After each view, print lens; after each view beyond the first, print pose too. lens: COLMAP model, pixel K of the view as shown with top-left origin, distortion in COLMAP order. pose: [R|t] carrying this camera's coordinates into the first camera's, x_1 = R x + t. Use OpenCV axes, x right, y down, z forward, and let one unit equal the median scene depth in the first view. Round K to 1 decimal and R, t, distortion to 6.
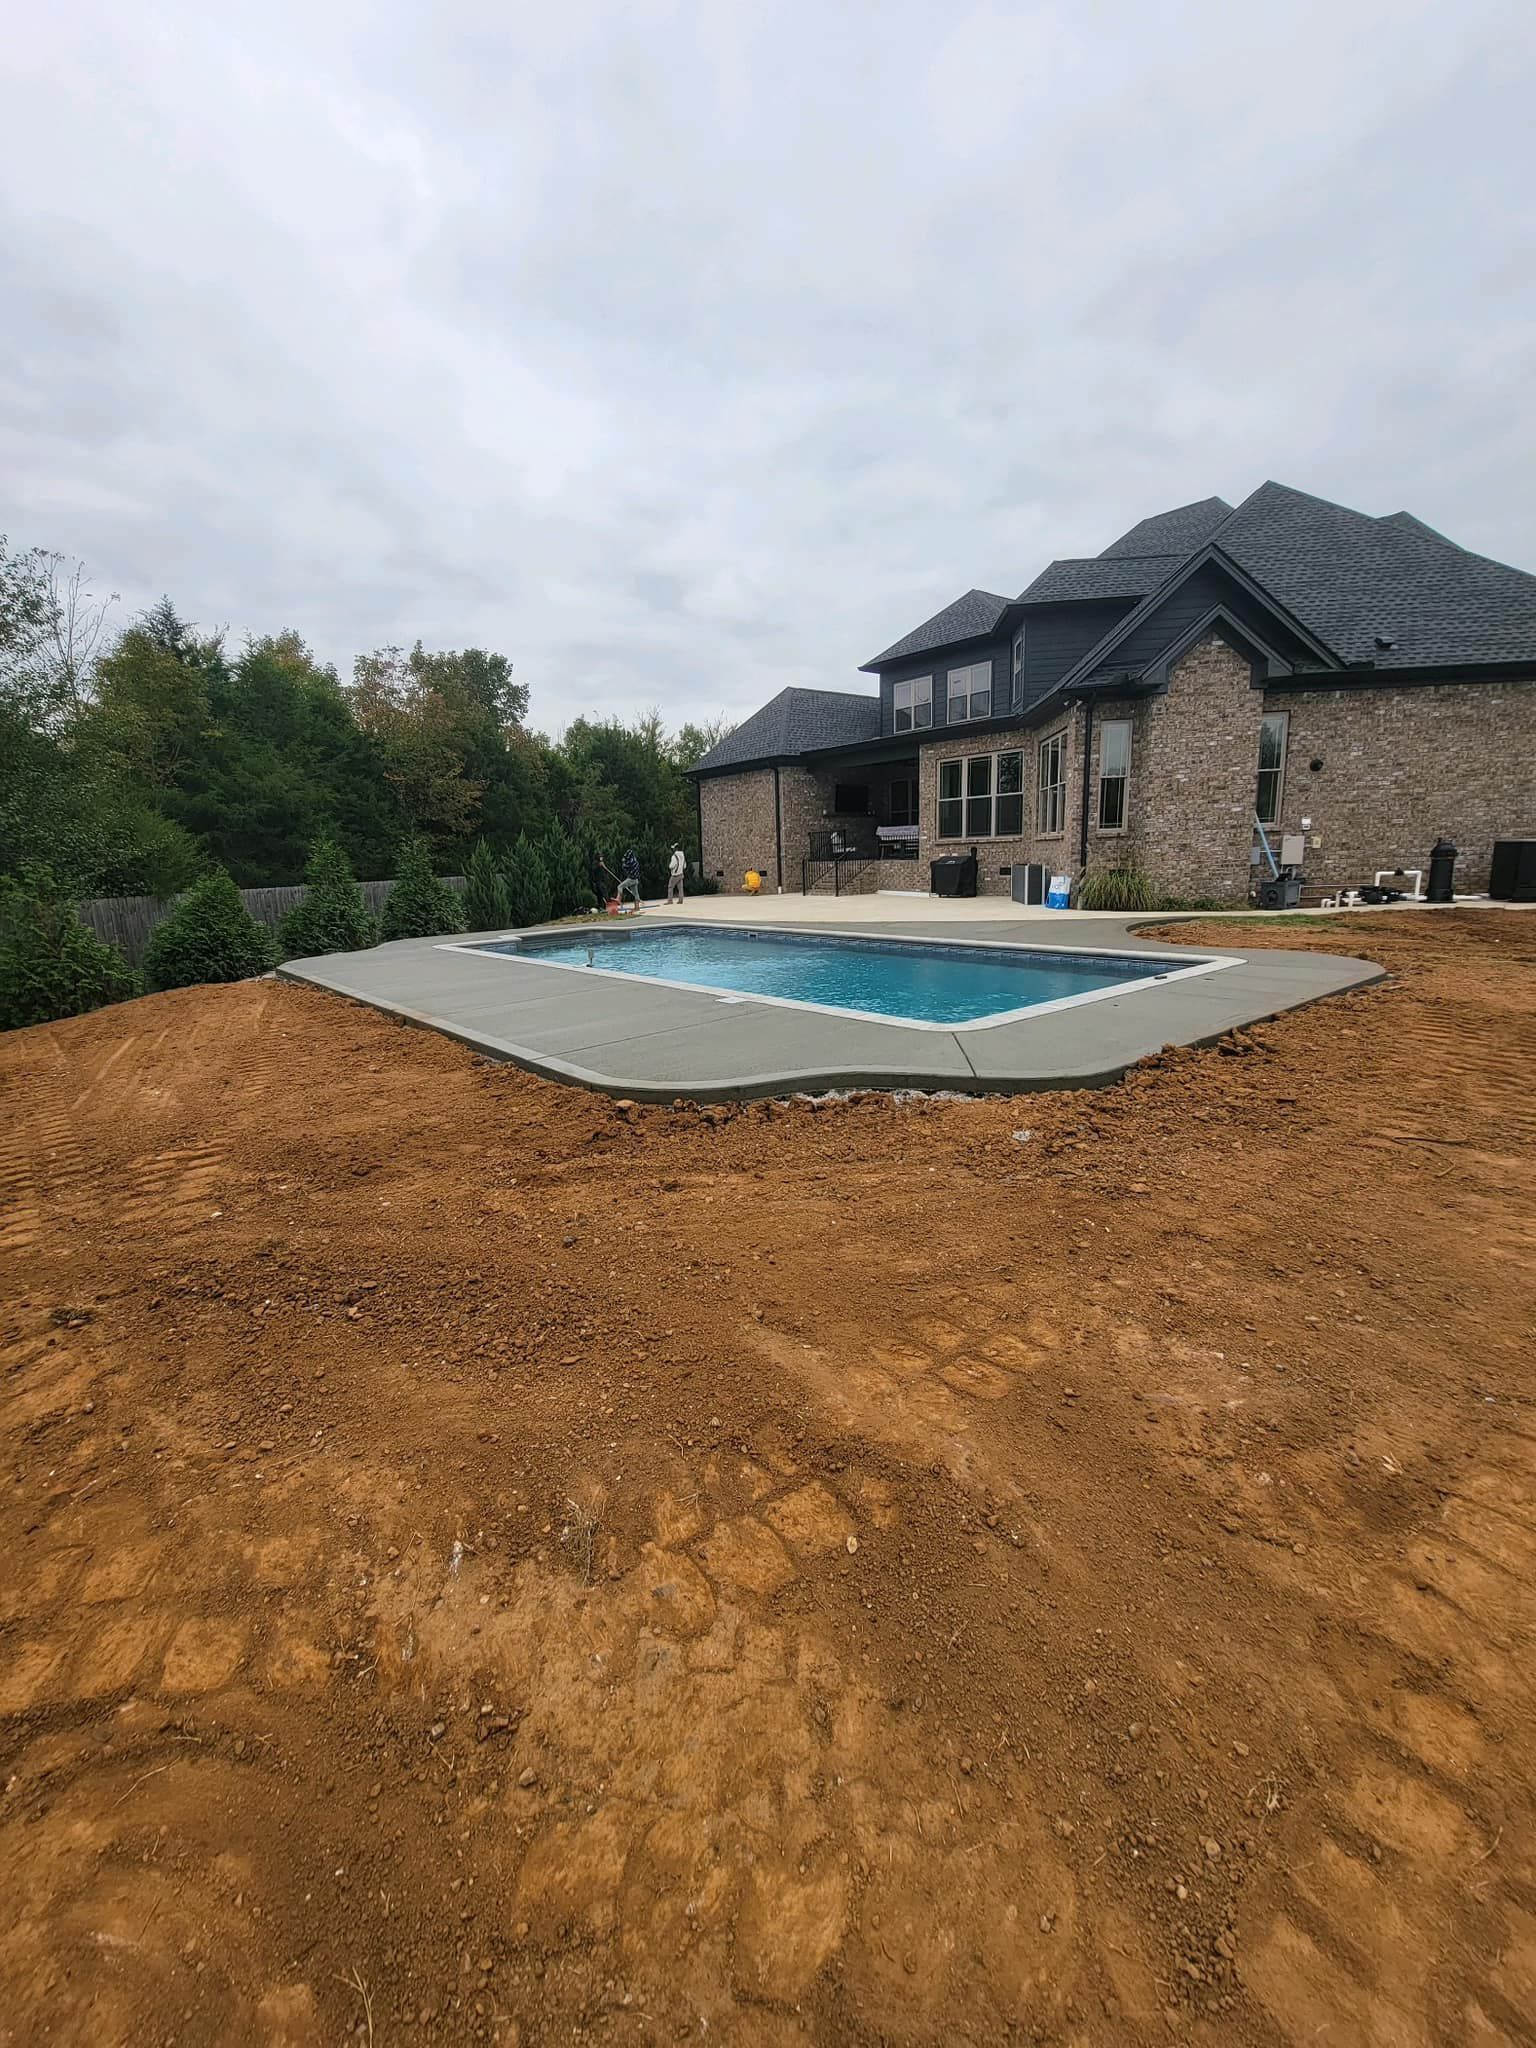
lens RADIAL K [[853.5, 0, 762.2], [0, 853.5, 1013.1], [0, 0, 1]] dist [-0.000942, -0.000256]
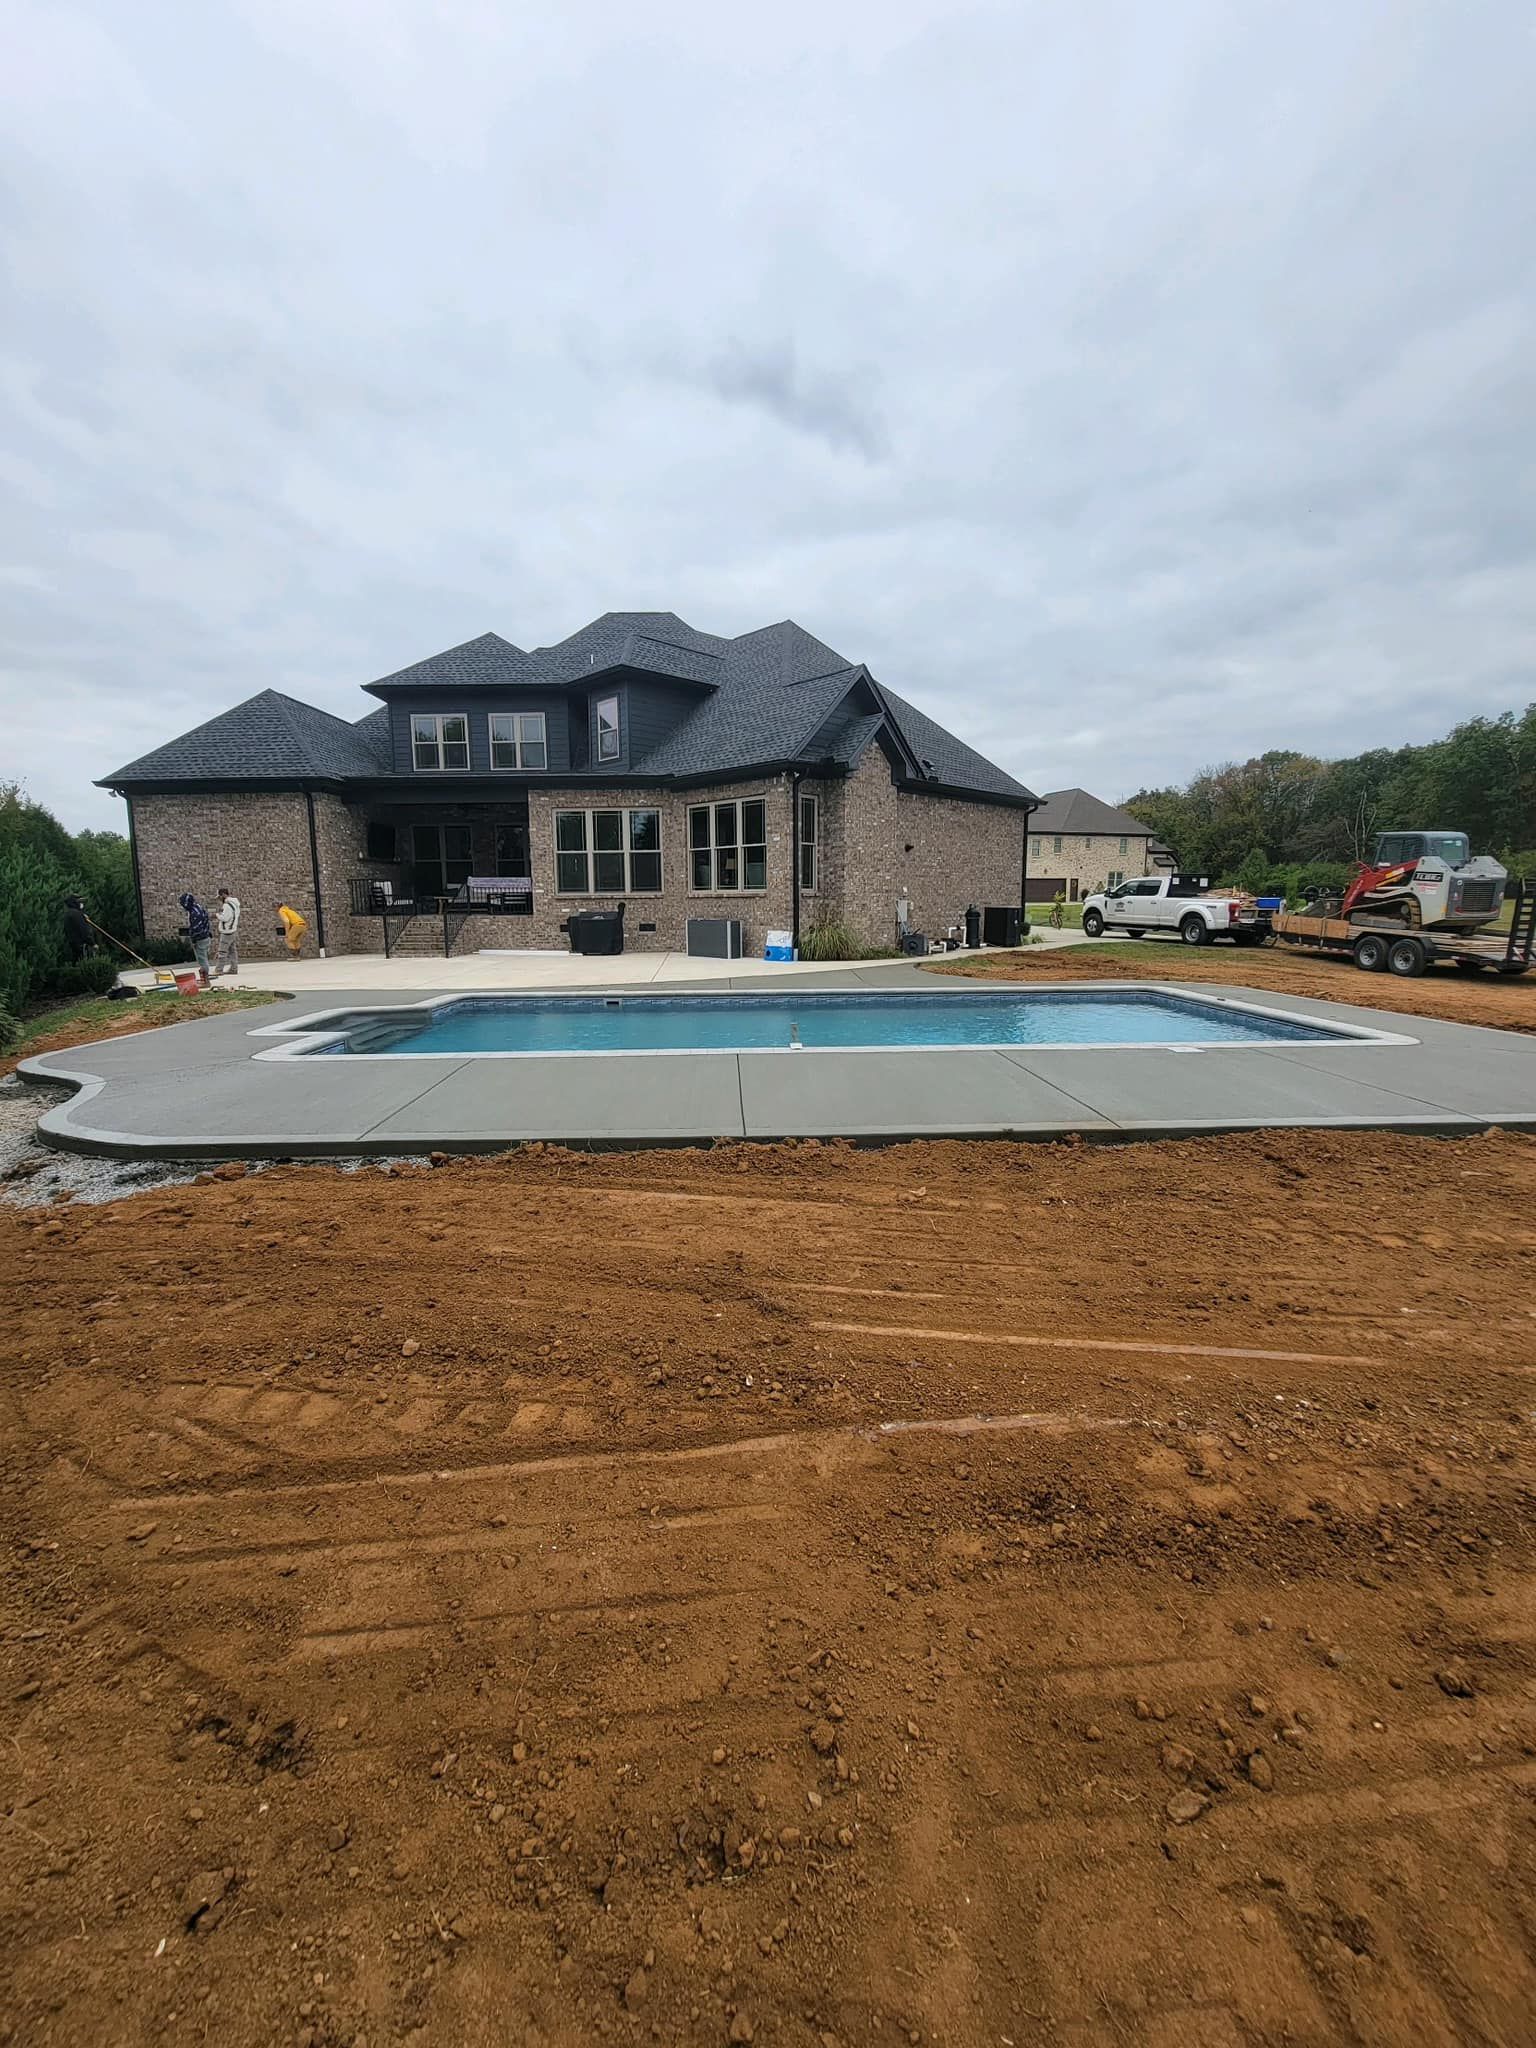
lens RADIAL K [[853.5, 0, 762.2], [0, 853.5, 1013.1], [0, 0, 1]] dist [-0.000942, -0.000256]
pose [[0.623922, -0.072113, 0.778152, -0.393928], [0.130379, 0.991383, -0.012665, -0.036313], [-0.770534, 0.109357, 0.627948, 0.273769]]
